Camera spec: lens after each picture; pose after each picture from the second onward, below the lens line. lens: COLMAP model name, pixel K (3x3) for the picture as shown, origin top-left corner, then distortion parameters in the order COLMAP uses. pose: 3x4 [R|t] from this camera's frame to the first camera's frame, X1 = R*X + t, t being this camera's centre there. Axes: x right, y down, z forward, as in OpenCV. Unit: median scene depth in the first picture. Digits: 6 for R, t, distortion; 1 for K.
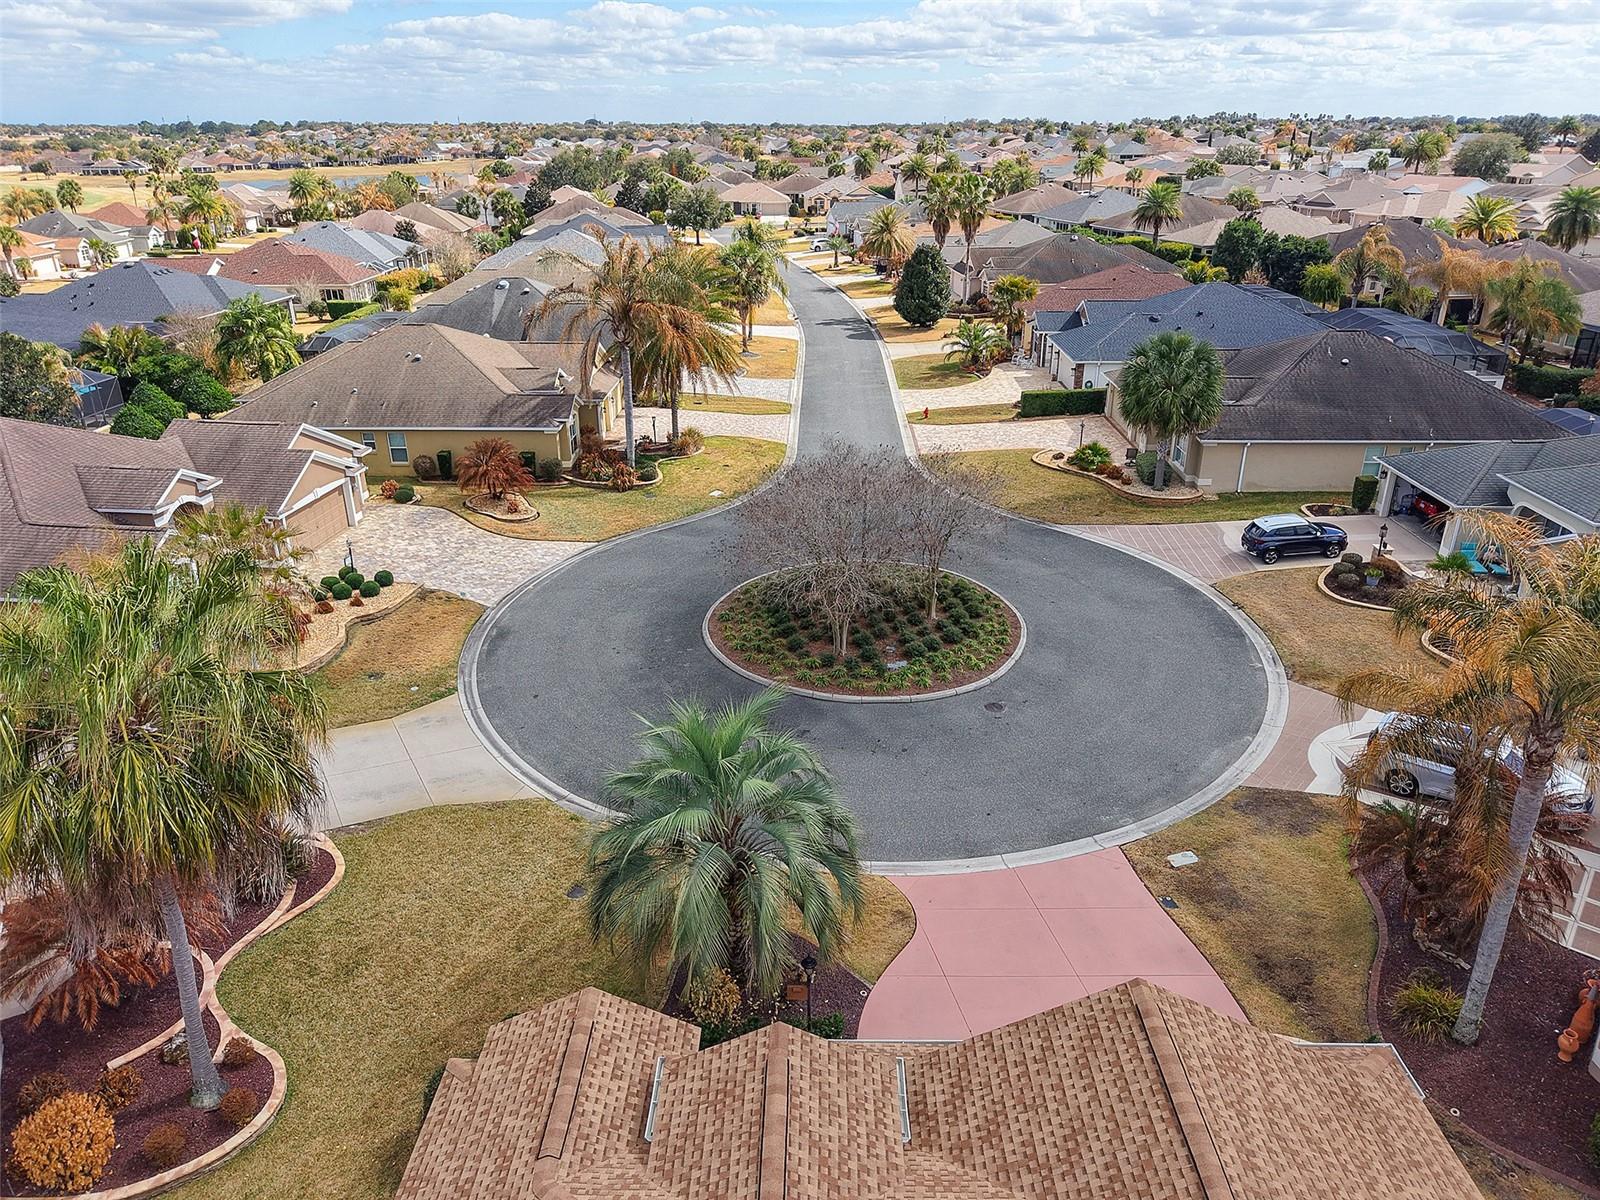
lens RADIAL K [[1086.4, 0, 809.7], [0, 1086.4, 607.8], [0, 0, 1]] dist [0.012802, -0.031049]
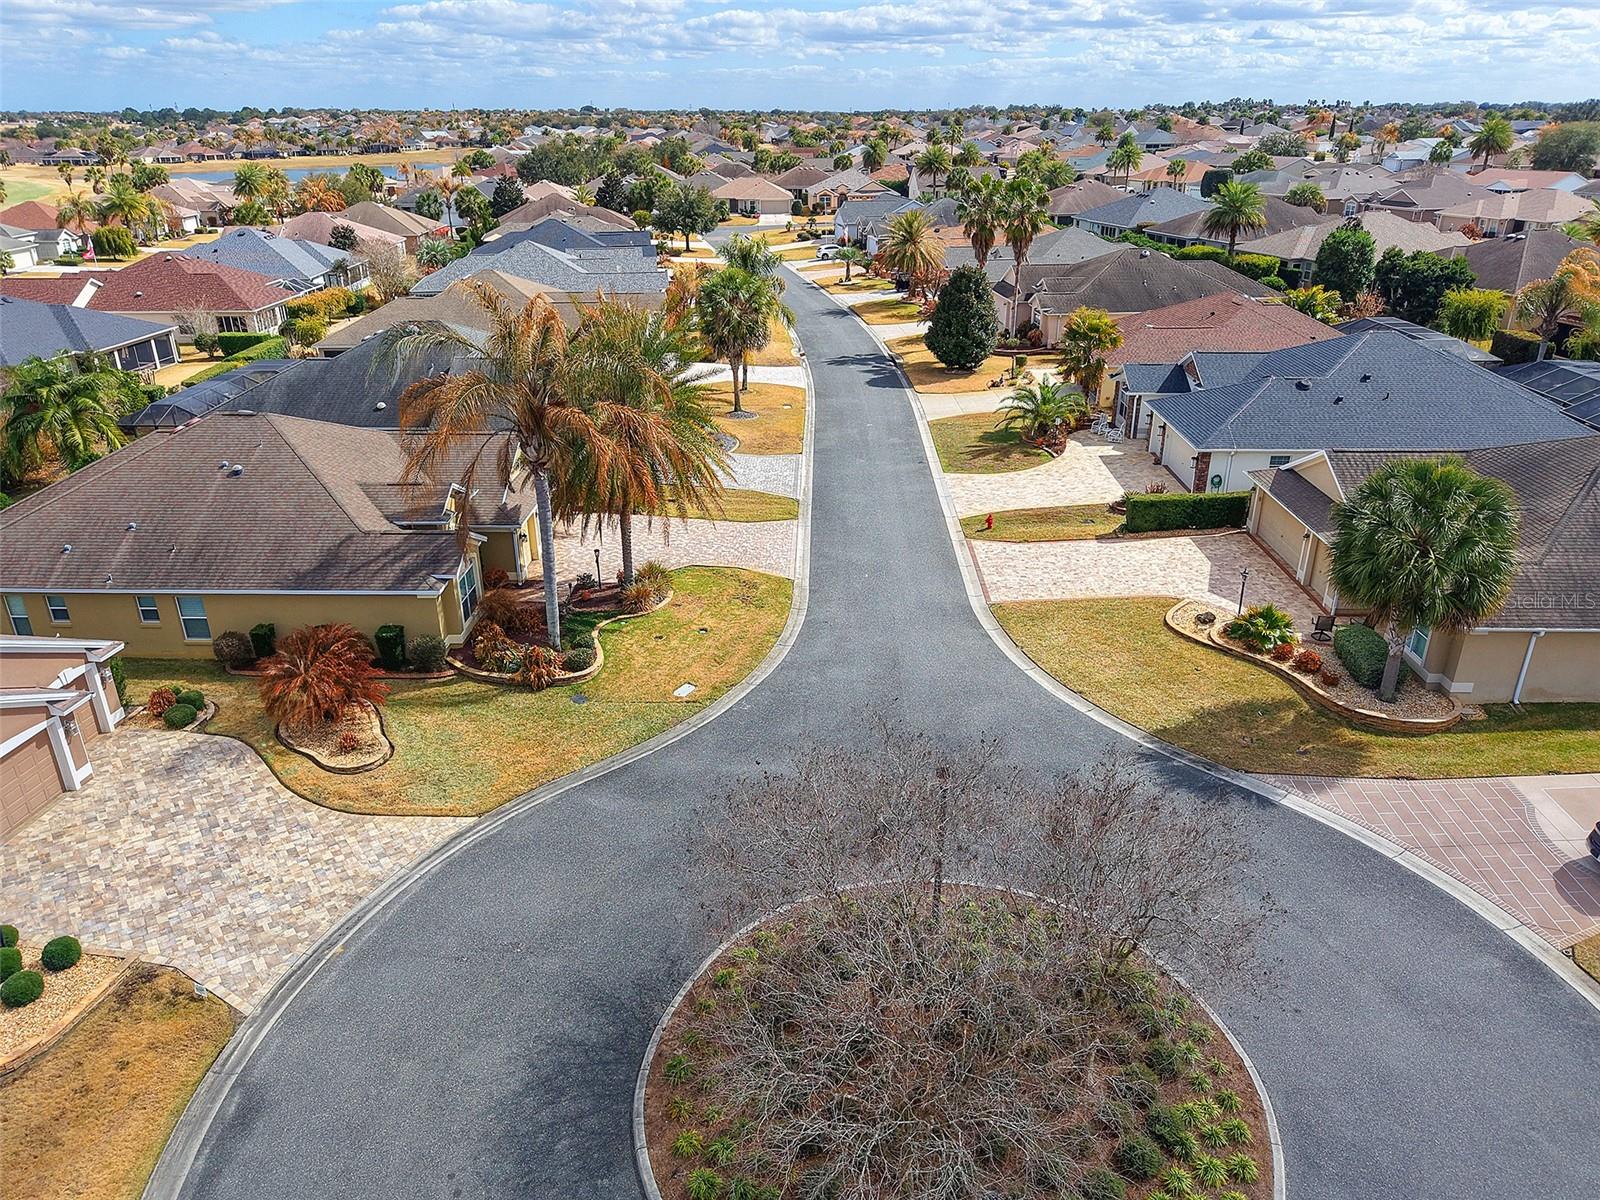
lens RADIAL K [[1094.5, 0, 800.0], [0, 1094.5, 600.0], [0, 0, 1]] dist [0.017016, -0.033909]
pose [[0.999960, 0.003194, -0.008368, -0.004230], [-0.003184, 0.999994, 0.001290, -0.053676], [0.008372, -0.001263, 0.999964, 0.118165]]
